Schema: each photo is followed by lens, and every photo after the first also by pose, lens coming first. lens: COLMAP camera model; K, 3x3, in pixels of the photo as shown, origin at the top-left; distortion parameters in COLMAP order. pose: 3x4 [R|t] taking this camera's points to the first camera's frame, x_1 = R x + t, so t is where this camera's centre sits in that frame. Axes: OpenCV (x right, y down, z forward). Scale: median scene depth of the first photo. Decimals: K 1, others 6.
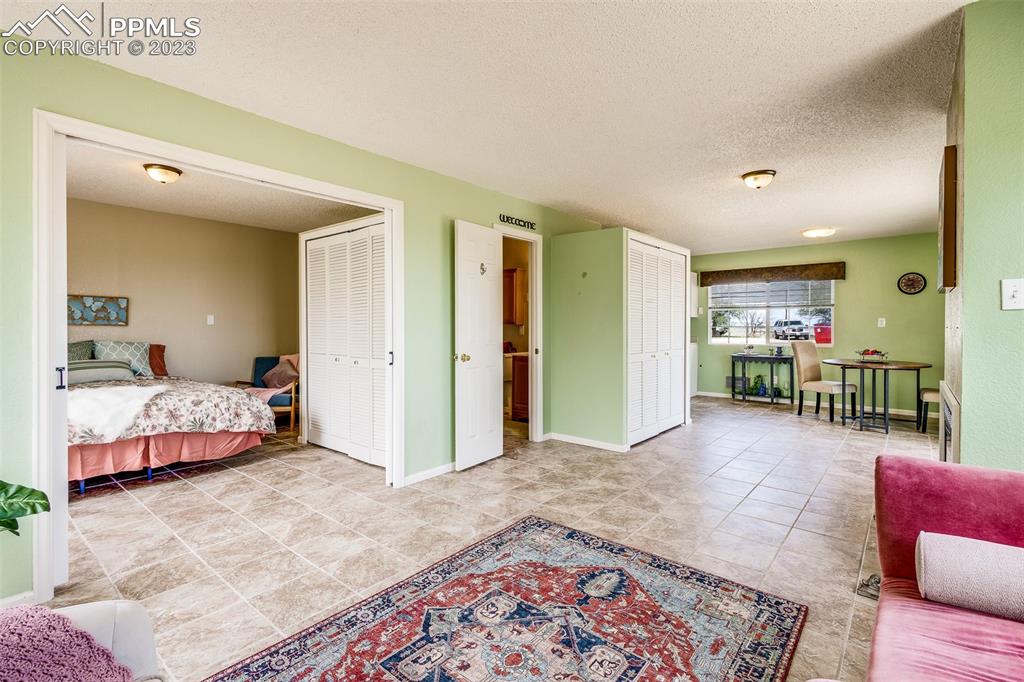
lens RADIAL K [[470.0, 0, 512.2], [0, 470.0, 336.3], [0, 0, 1]] dist [0.011309, -0.000693]
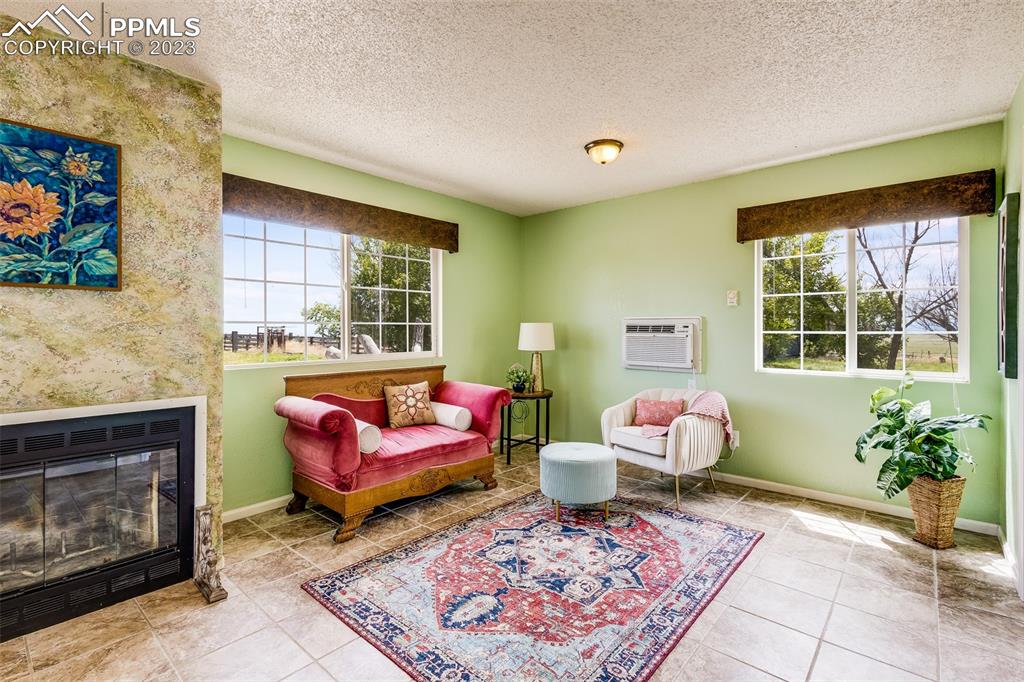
lens RADIAL K [[470.0, 0, 516.5], [0, 470.0, 328.2], [0, 0, 1]] dist [0.011309, -0.000693]
pose [[-0.999903, -0.000383, 0.013930, 0.097837], [-0.000147, 0.999857, 0.016917, -0.045547], [-0.013935, 0.016913, -0.999760, 1.951624]]
